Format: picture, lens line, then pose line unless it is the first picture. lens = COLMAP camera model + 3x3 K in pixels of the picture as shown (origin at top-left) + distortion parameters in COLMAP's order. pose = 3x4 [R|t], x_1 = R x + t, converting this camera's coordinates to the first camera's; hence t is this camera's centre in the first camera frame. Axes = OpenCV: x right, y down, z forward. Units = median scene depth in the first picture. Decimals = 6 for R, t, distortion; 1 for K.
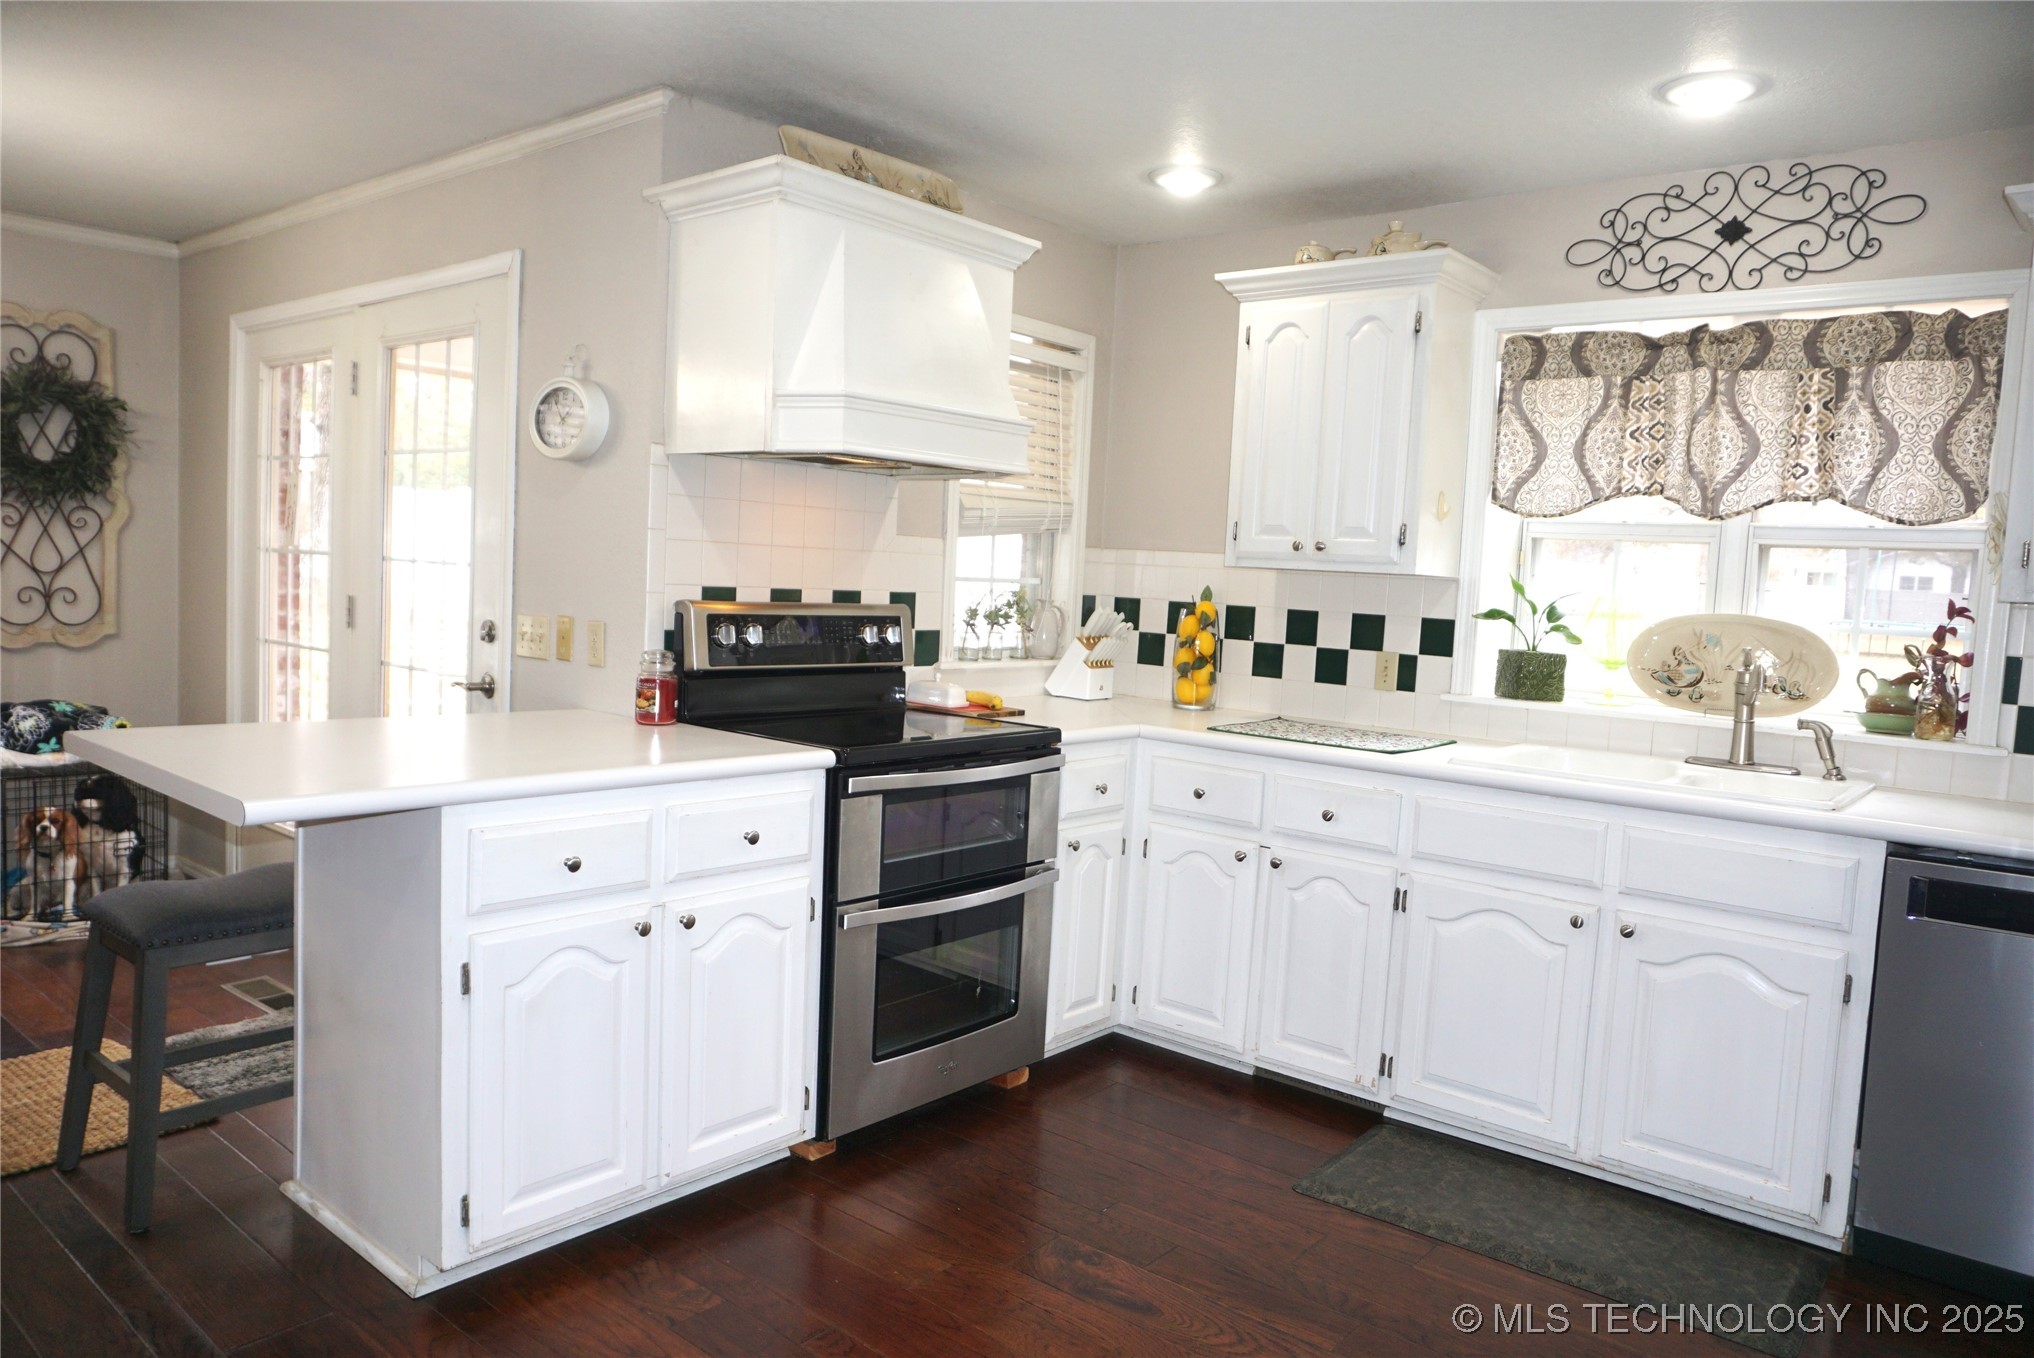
lens RADIAL K [[1361.8, 0, 1019.2], [0, 1361.8, 687.0], [0, 0, 1]] dist [-0.051120, 0.035992]
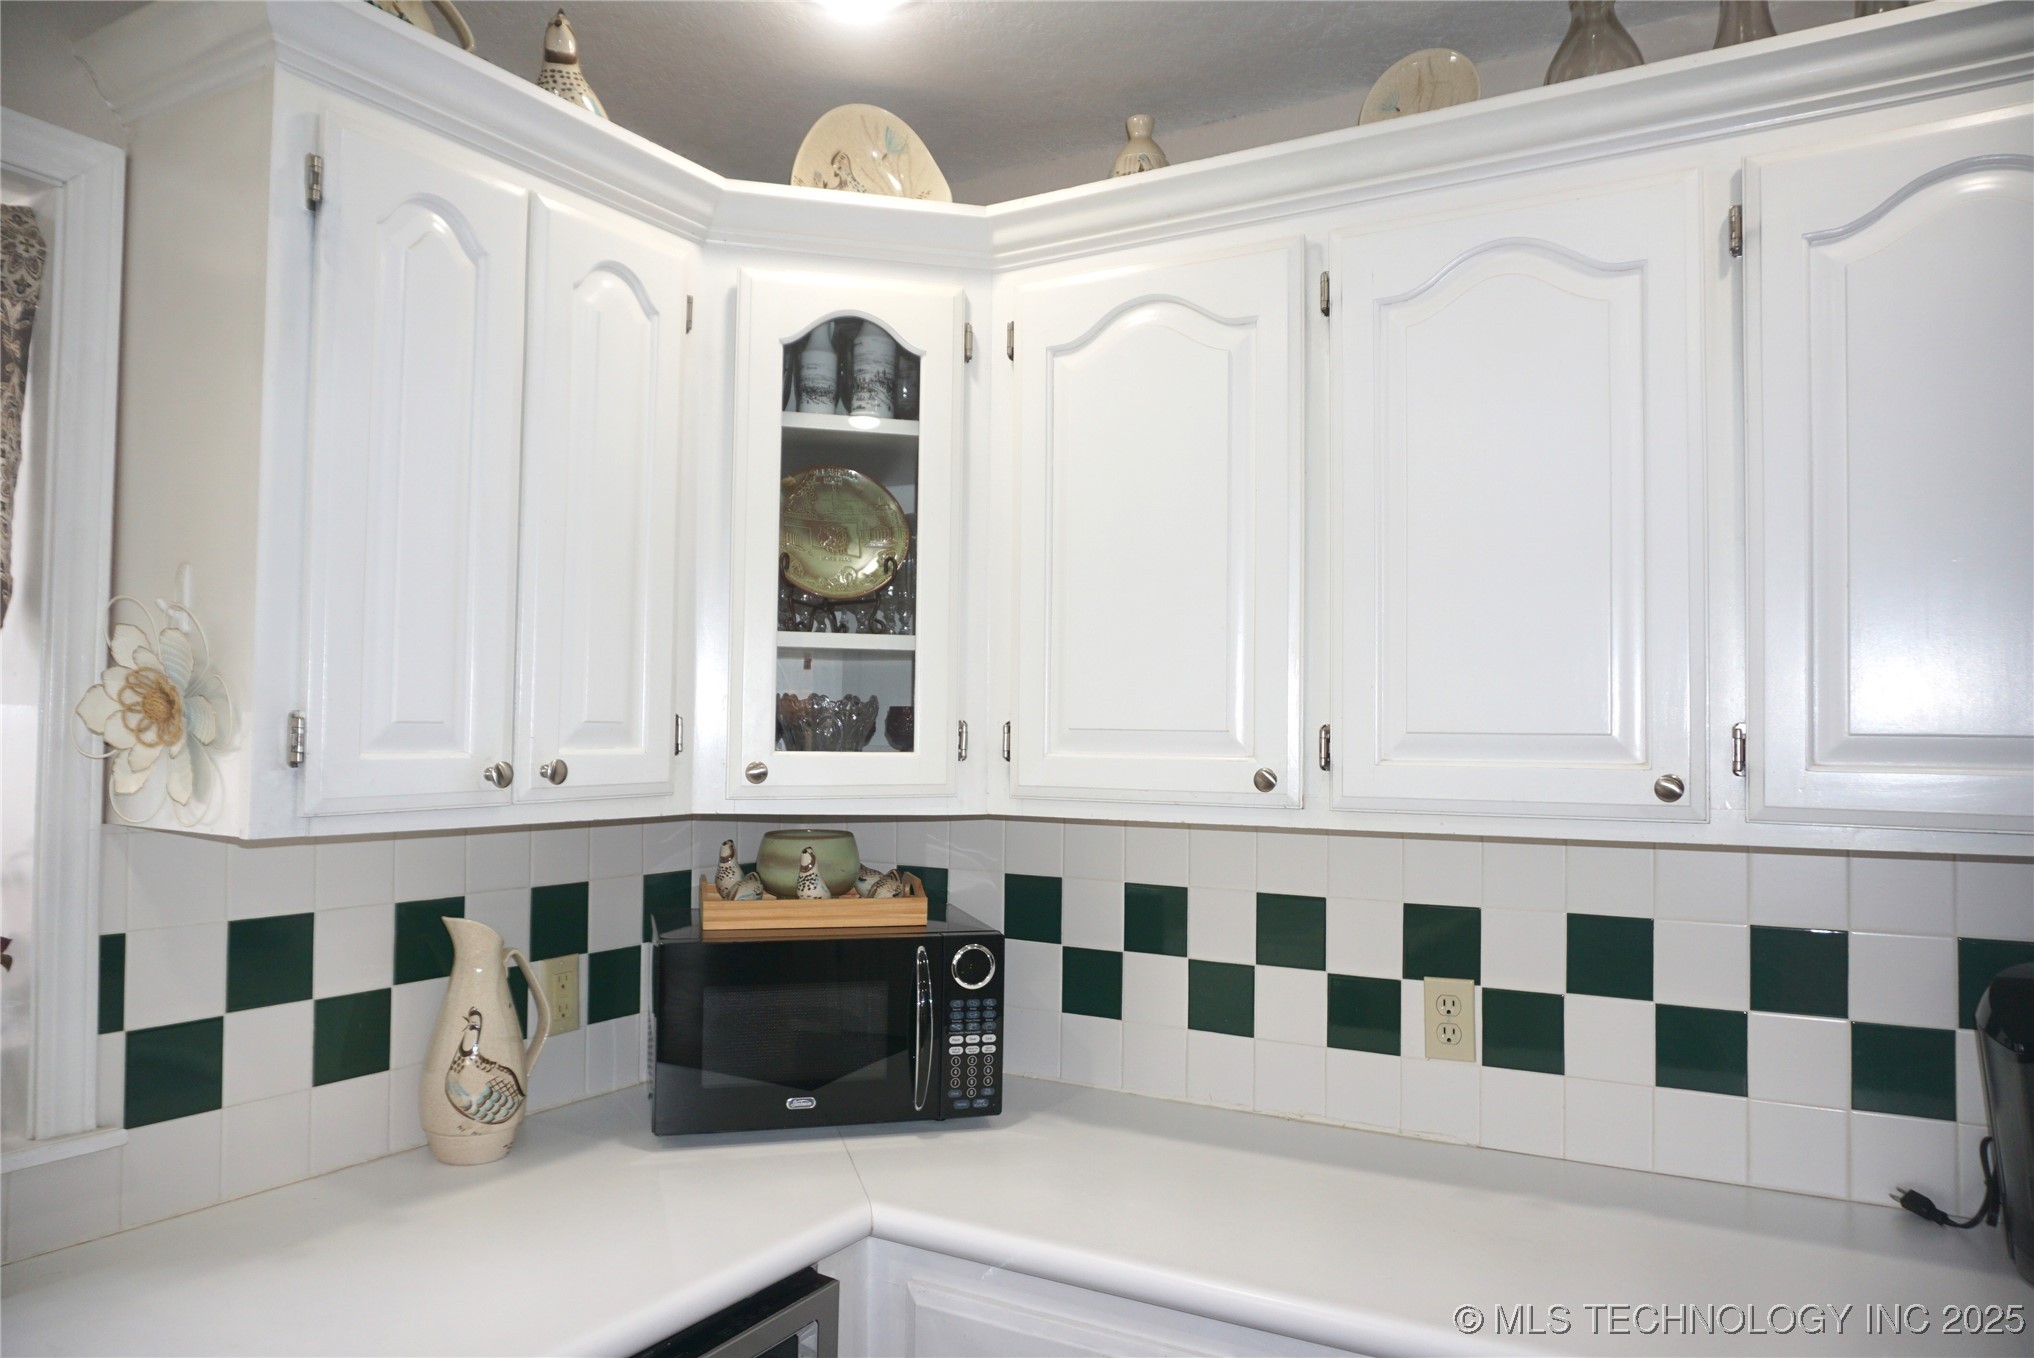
lens RADIAL K [[1393.1, 0, 1002.5], [0, 1393.1, 701.0], [0, 0, 1]] dist [-0.043157, 0.006461]
pose [[-0.143352, -0.030069, 0.989215, 0.168455], [0.059108, 0.997494, 0.038886, -0.086703], [-0.987905, 0.064045, -0.141215, 0.603067]]
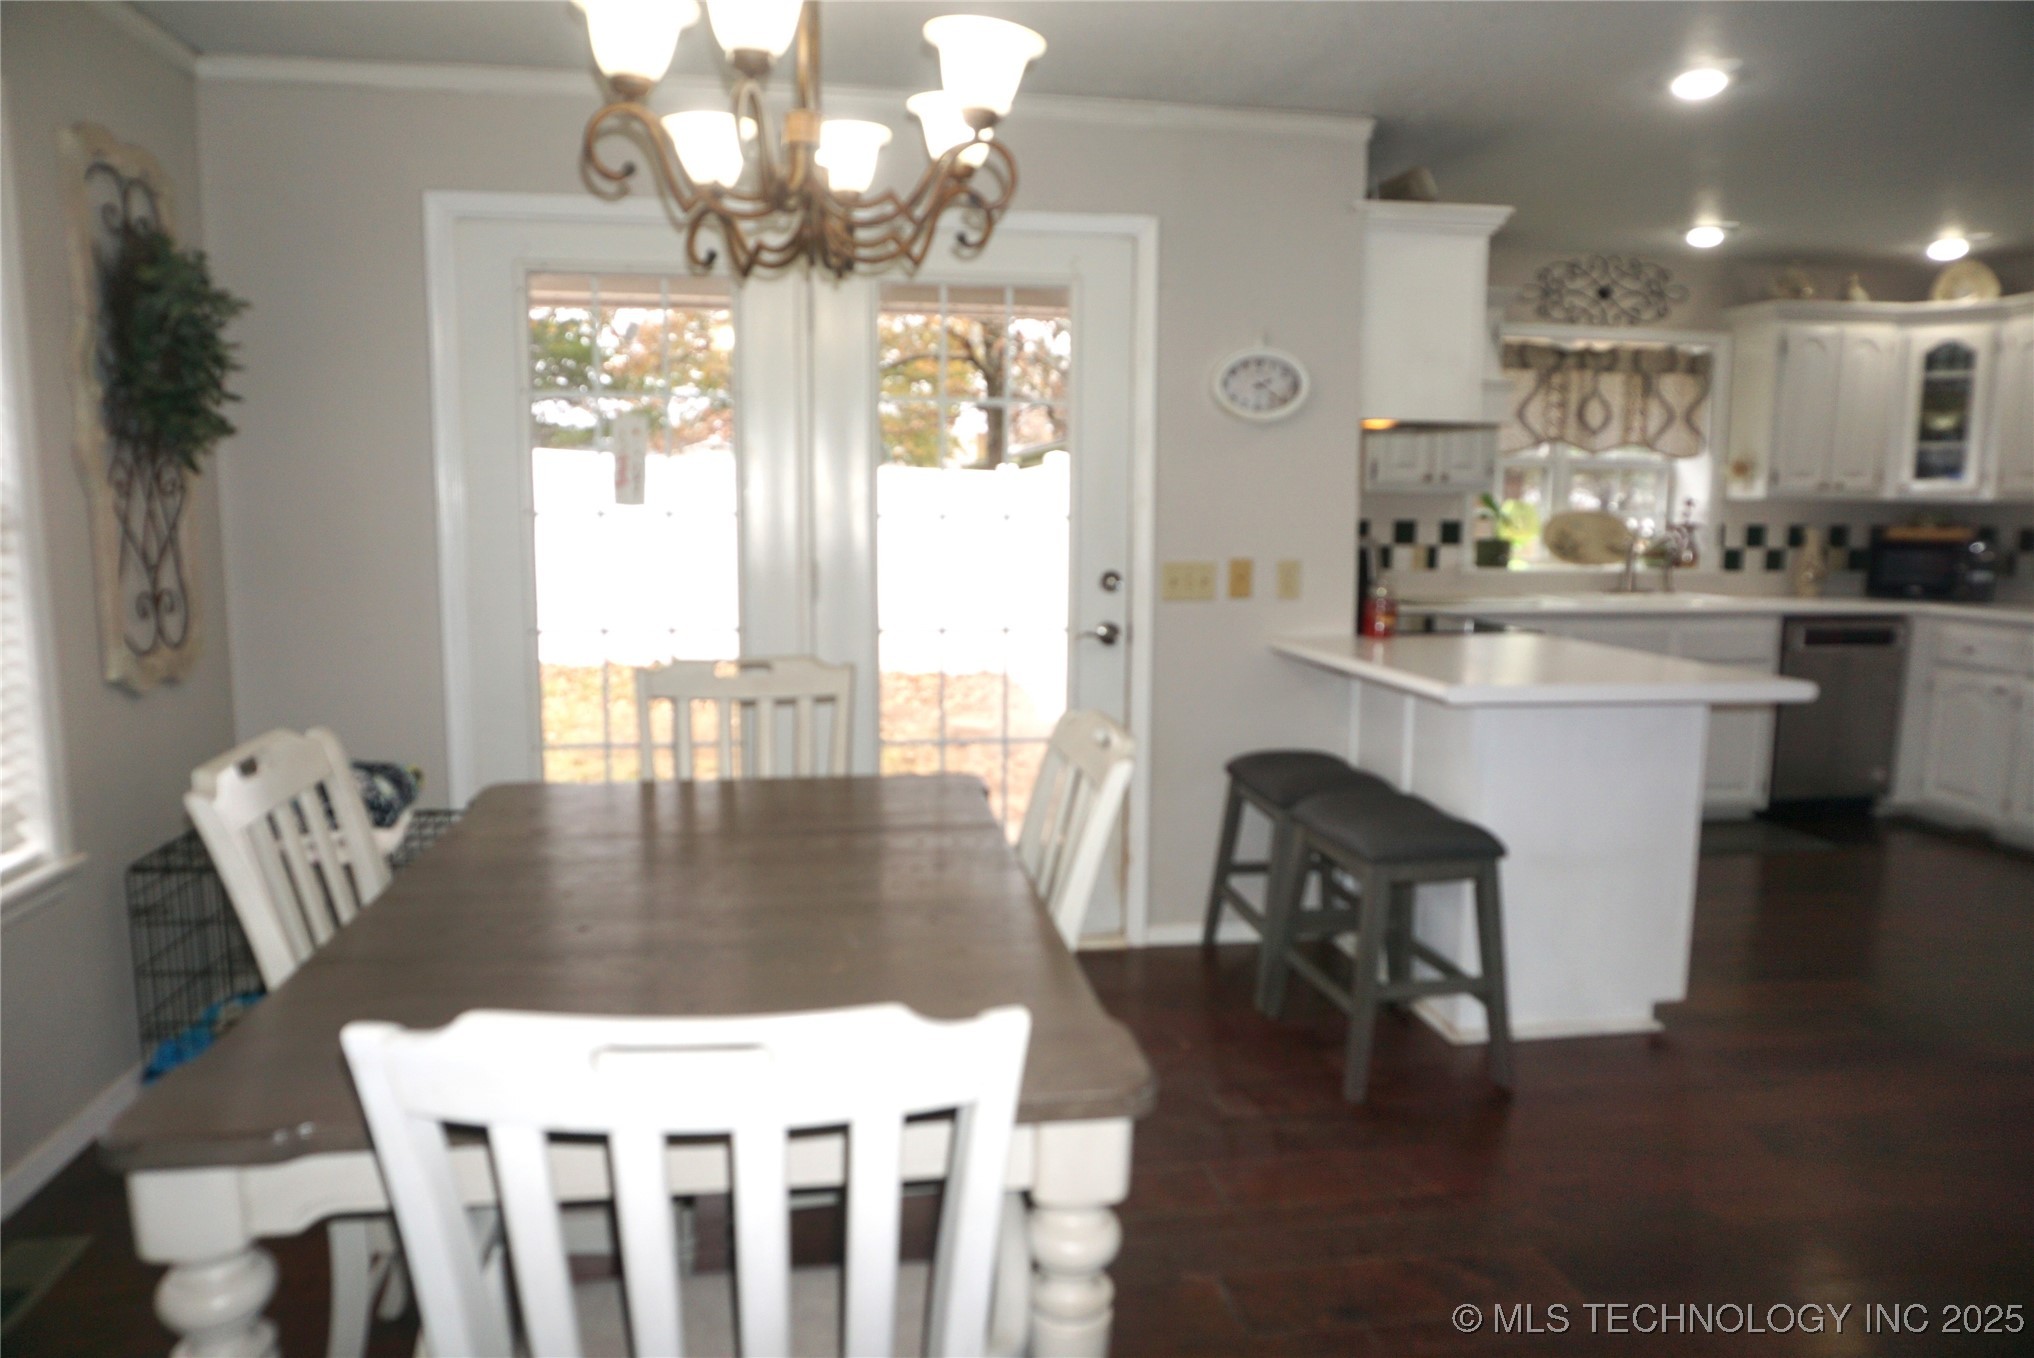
lens RADIAL K [[1361.8, 0, 1019.2], [0, 1361.8, 687.0], [0, 0, 1]] dist [-0.051120, 0.035992]
pose [[0.655214, -0.143094, 0.741767, -1.230570], [0.087369, 0.989661, 0.113741, -0.084498], [-0.750374, -0.009718, 0.660942, 0.357861]]
